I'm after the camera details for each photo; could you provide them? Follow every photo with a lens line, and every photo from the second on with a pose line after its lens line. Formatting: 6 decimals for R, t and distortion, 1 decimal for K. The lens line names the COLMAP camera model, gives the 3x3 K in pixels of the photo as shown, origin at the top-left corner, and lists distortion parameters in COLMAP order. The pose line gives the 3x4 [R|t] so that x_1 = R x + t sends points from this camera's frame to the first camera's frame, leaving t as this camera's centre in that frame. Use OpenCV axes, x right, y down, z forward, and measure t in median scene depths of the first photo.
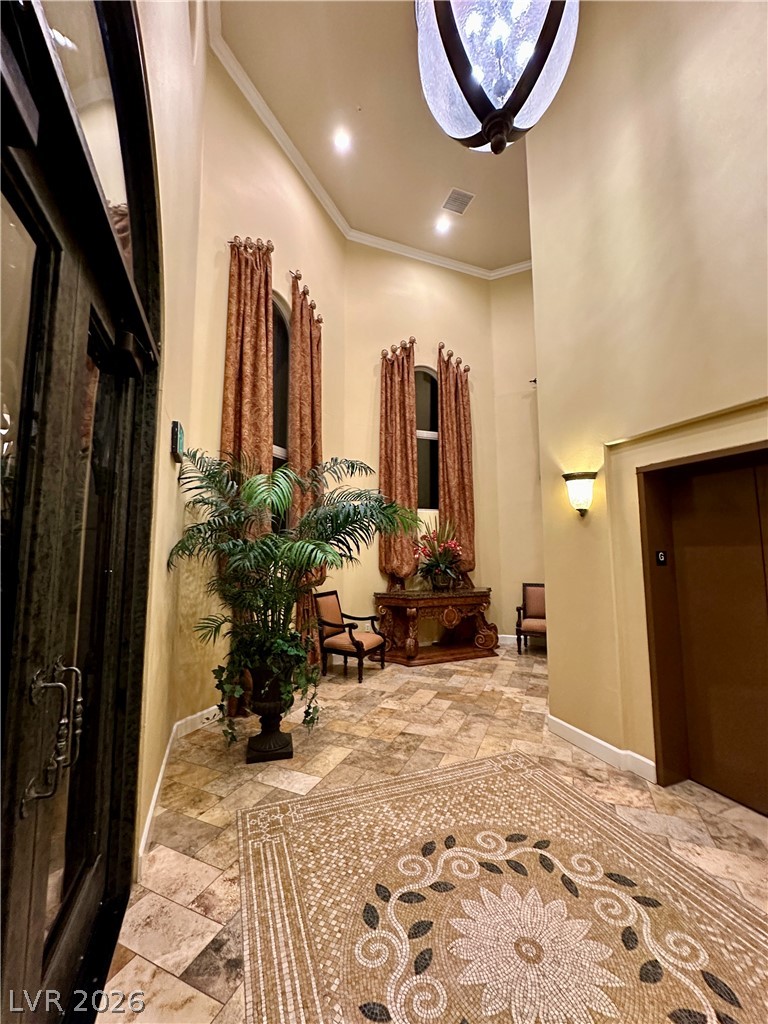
lens RADIAL K [[405.4, 0, 384.0], [0, 405.4, 512.0], [0, 0, 1]] dist [-0.001301, -0.000032]
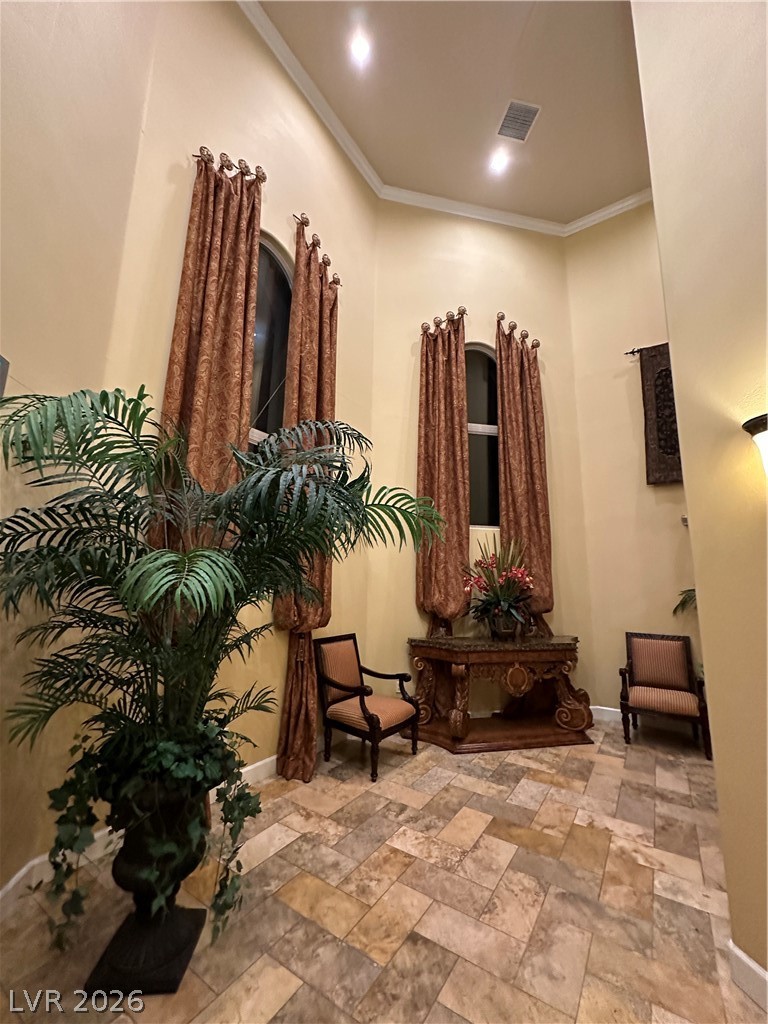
lens RADIAL K [[405.4, 0, 384.0], [0, 405.4, 512.0], [0, 0, 1]] dist [-0.001301, -0.000032]
pose [[0.985688, -0.005484, -0.168493, 0.059354], [-0.007315, 0.997138, -0.075245, 0.028855], [0.168424, 0.075401, 0.982827, 0.269033]]
